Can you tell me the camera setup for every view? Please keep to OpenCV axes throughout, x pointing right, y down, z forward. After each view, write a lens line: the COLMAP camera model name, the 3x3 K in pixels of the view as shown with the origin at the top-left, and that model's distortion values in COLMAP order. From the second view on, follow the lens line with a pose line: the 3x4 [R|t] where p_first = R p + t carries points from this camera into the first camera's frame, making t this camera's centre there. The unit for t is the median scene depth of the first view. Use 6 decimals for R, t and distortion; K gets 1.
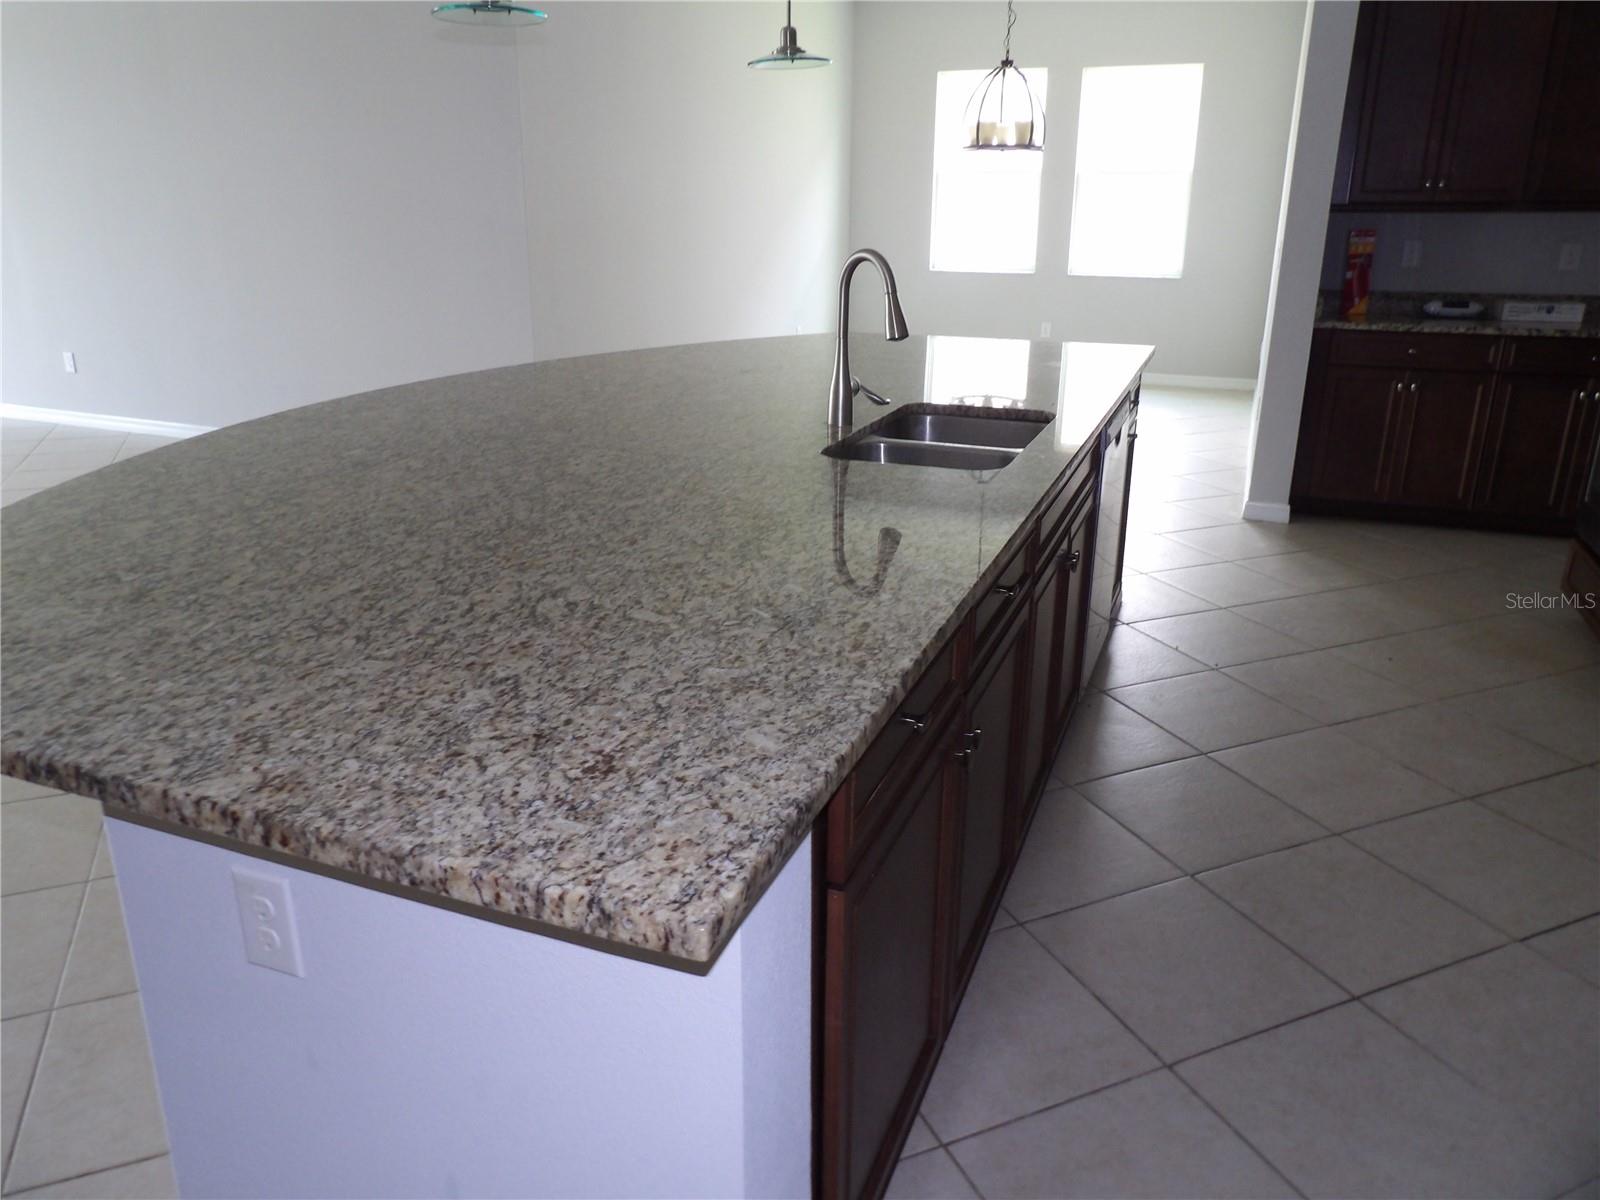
lens RADIAL K [[1139.4, 0, 800.0], [0, 1139.4, 600.0], [0, 0, 1]] dist [-0.043580, 0.054654]
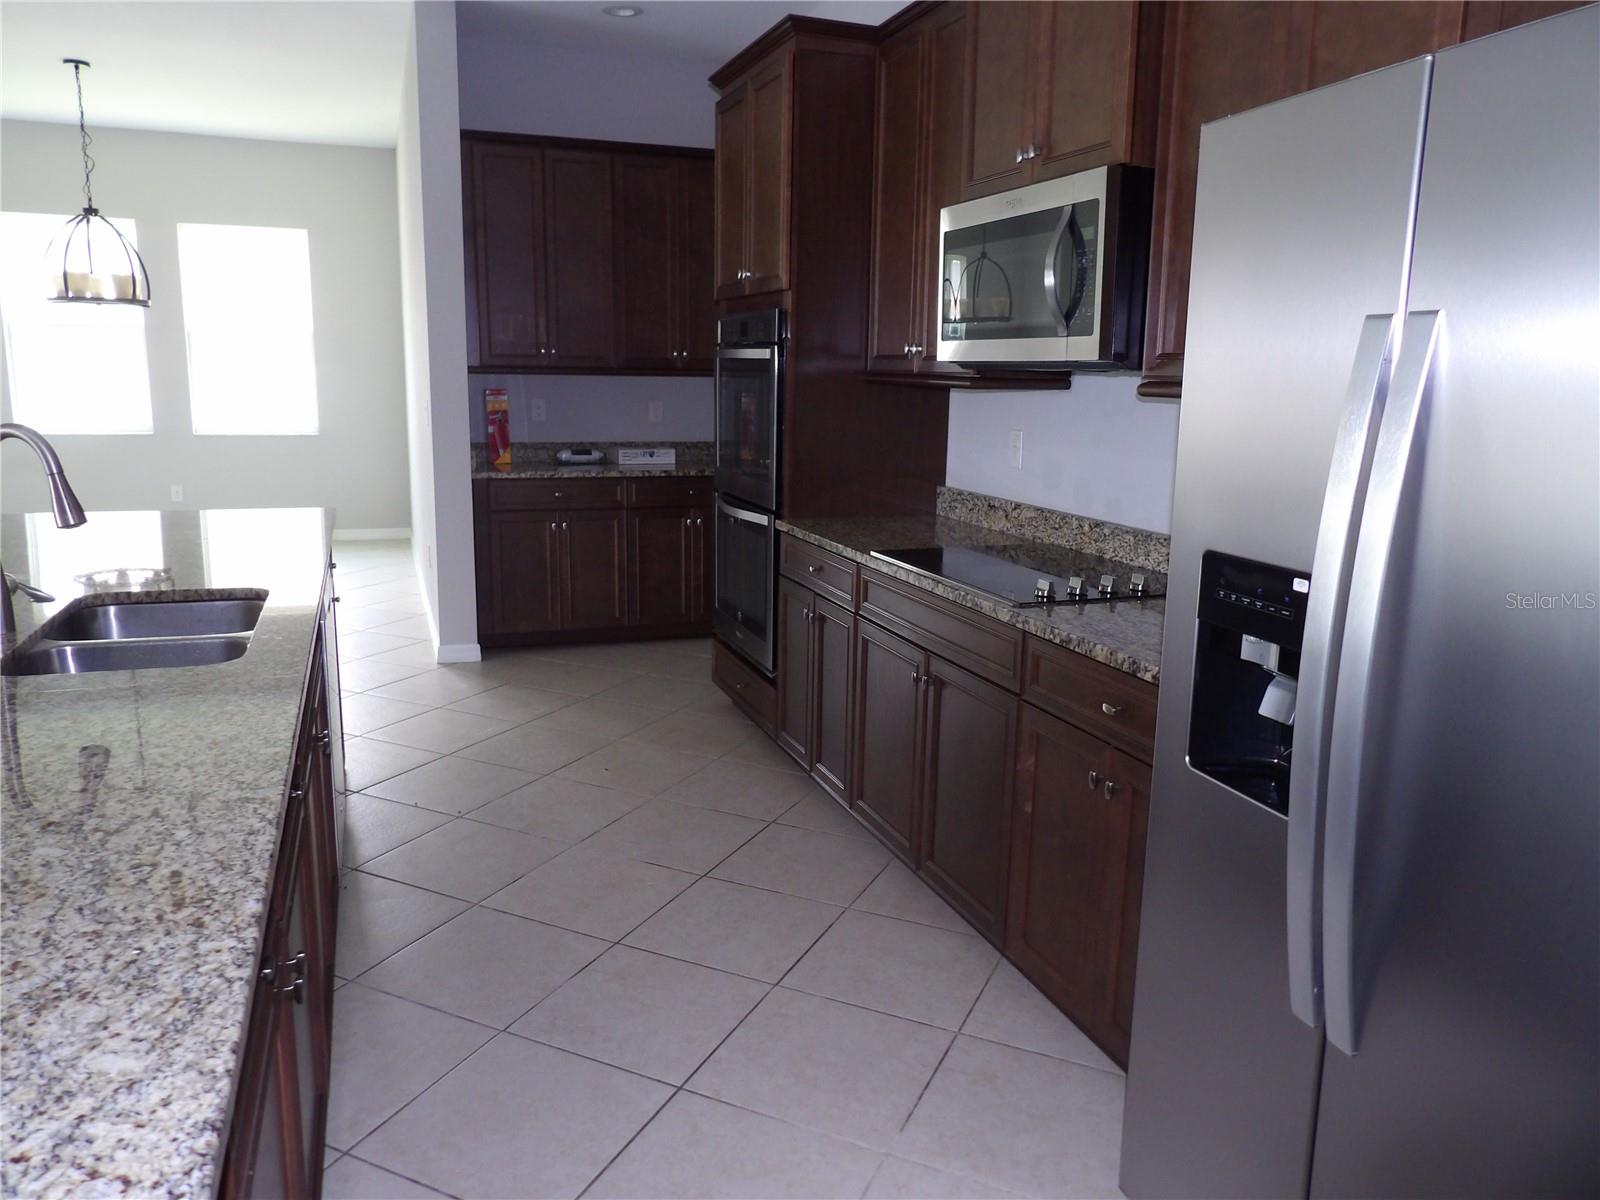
lens RADIAL K [[1136.1, 0, 795.7], [0, 1136.1, 598.0], [0, 0, 1]] dist [-0.038630, 0.037079]
pose [[0.745162, -0.118538, 0.656264, -0.122605], [0.202082, 0.977943, -0.052815, -0.041225], [-0.635528, 0.171975, 0.752681, 0.060893]]
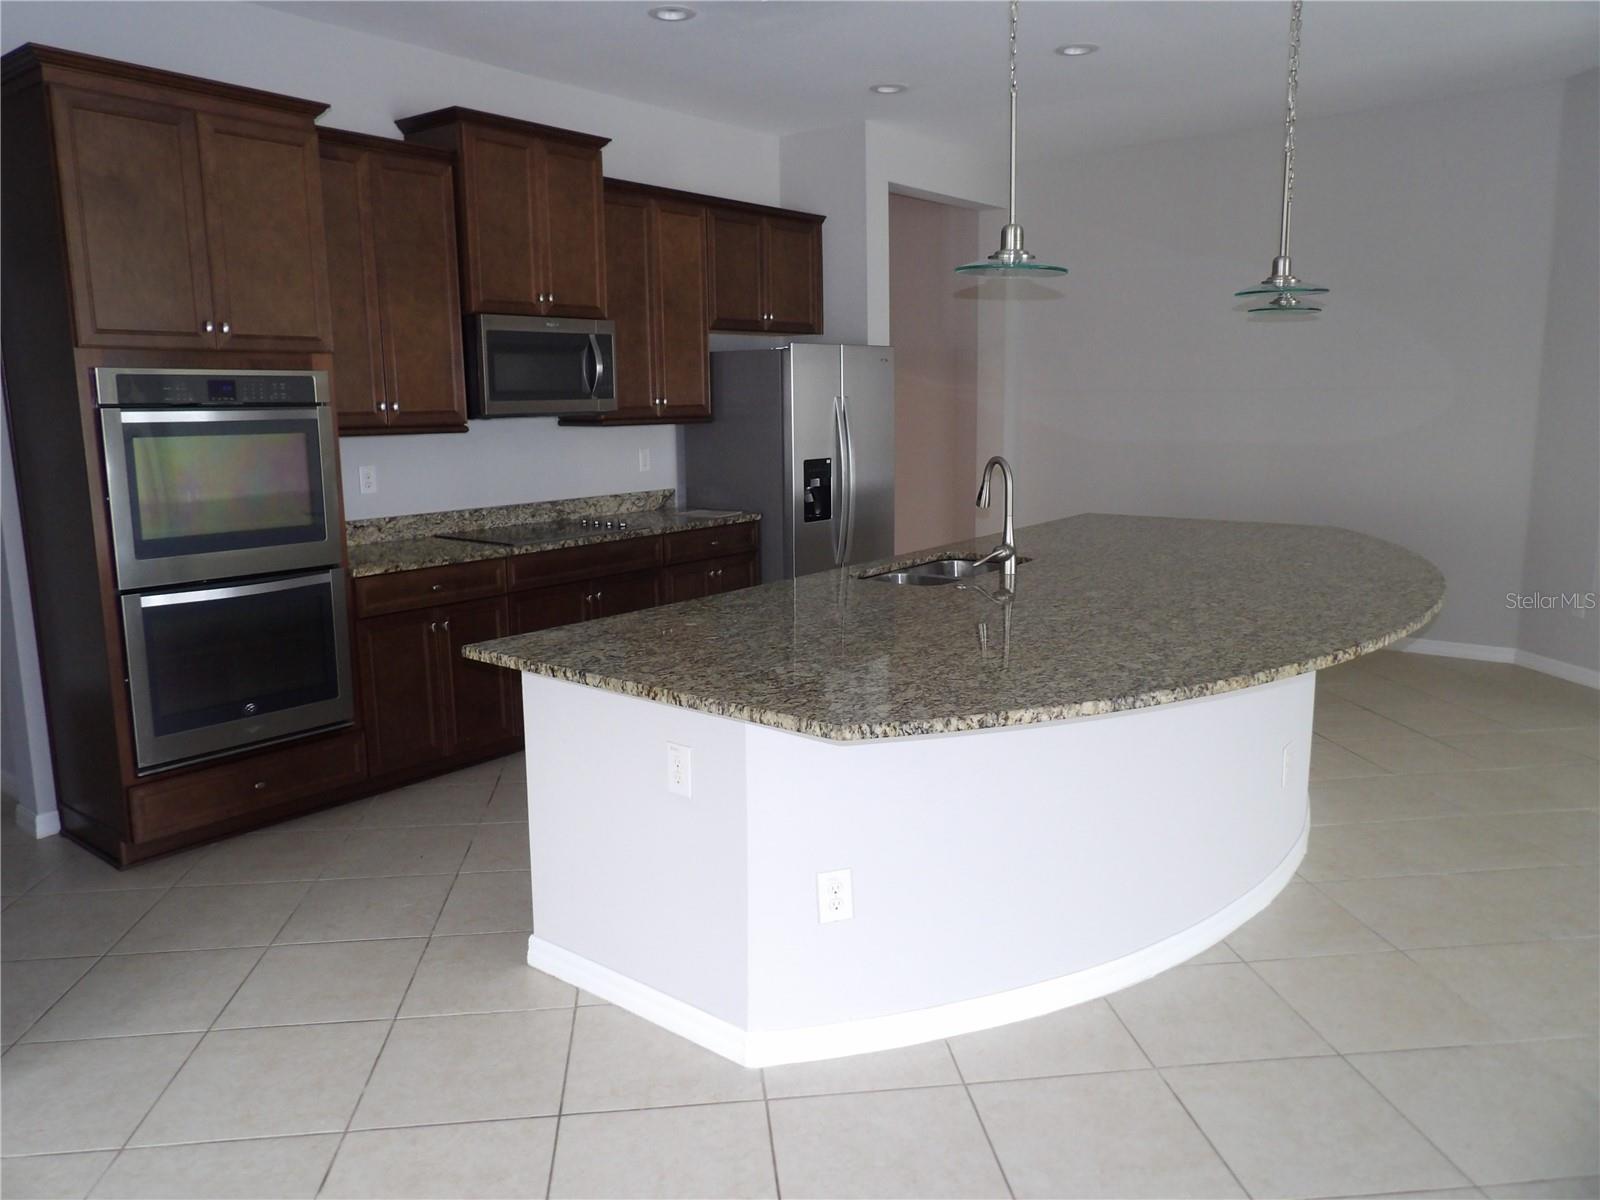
lens RADIAL K [[1139.4, 0, 800.0], [0, 1139.4, 600.0], [0, 0, 1]] dist [-0.043580, 0.054654]
pose [[-0.954566, -0.019412, 0.297367, -0.318759], [0.125840, 0.878281, 0.461288, -1.552880], [-0.270127, 0.477751, -0.835934, 4.440053]]
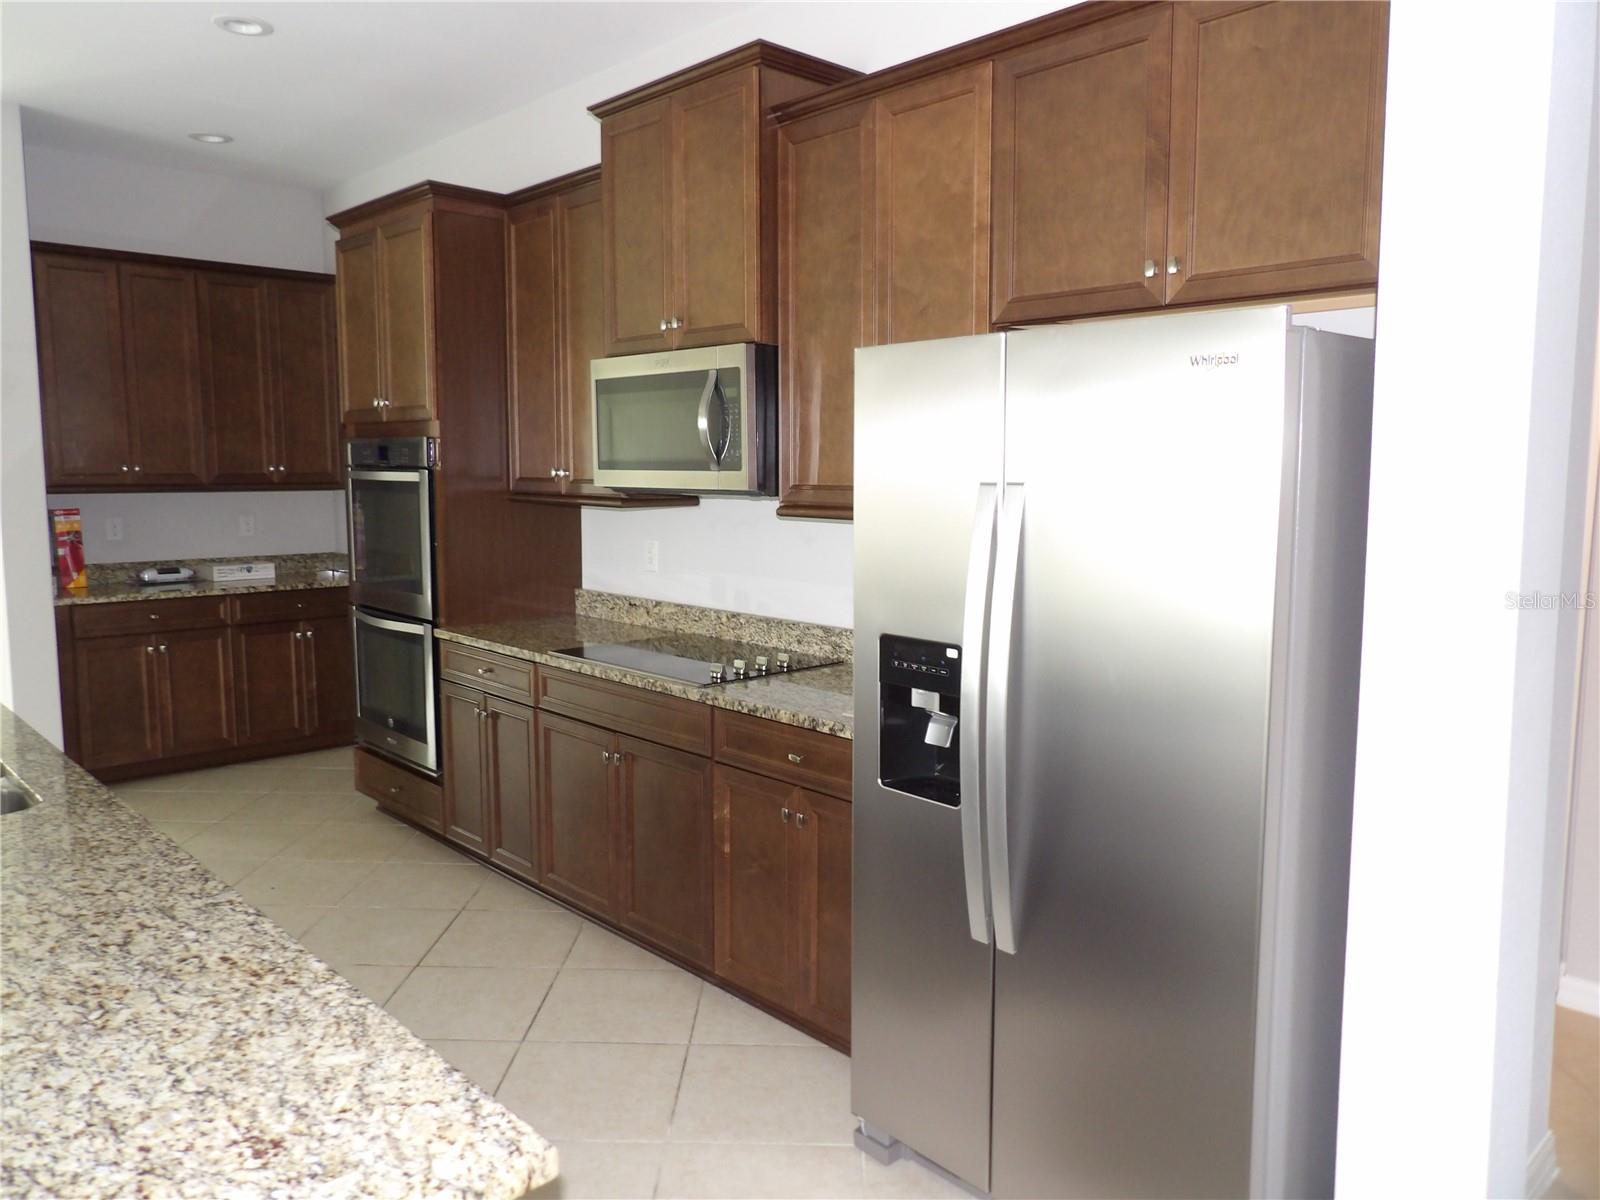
lens RADIAL K [[1139.4, 0, 800.0], [0, 1139.4, 600.0], [0, 0, 1]] dist [-0.043580, 0.054654]
pose [[0.409247, -0.107023, 0.906125, -0.633094], [0.293699, 0.955693, -0.019771, -0.117770], [-0.863862, 0.274220, 0.422547, 0.030171]]
